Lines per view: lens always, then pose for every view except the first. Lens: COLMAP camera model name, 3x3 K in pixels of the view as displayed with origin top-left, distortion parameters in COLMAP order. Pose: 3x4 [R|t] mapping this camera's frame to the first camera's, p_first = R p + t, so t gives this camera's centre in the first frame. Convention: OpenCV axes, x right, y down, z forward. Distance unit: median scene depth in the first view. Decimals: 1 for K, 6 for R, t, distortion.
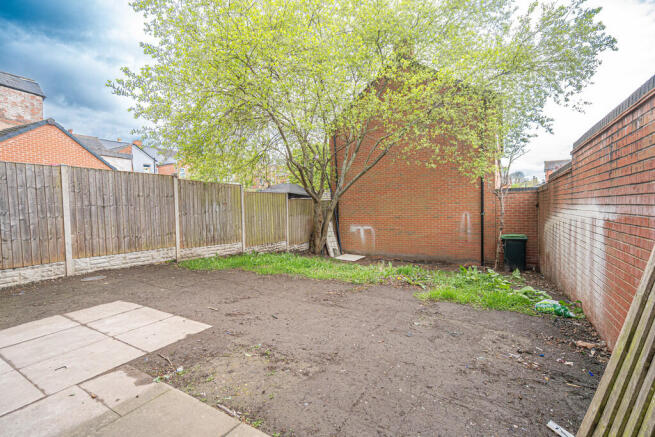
lens RADIAL K [[299.5, 0, 327.7], [0, 299.5, 219.5], [0, 0, 1]] dist [-0.002311, 0.000248]
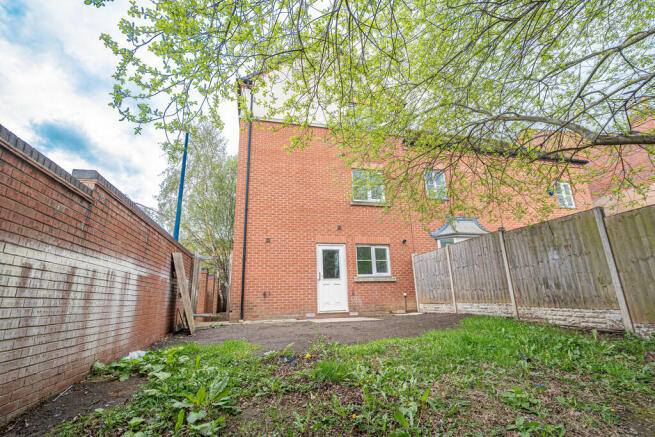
lens RADIAL K [[299.5, 0, 327.9], [0, 299.5, 220.4], [0, 0, 1]] dist [-0.002311, 0.000248]
pose [[-0.717217, -0.145856, -0.681414, 0.683375], [0.012782, 0.974932, -0.222137, 0.043292], [0.696733, -0.168031, -0.697373, 1.481614]]
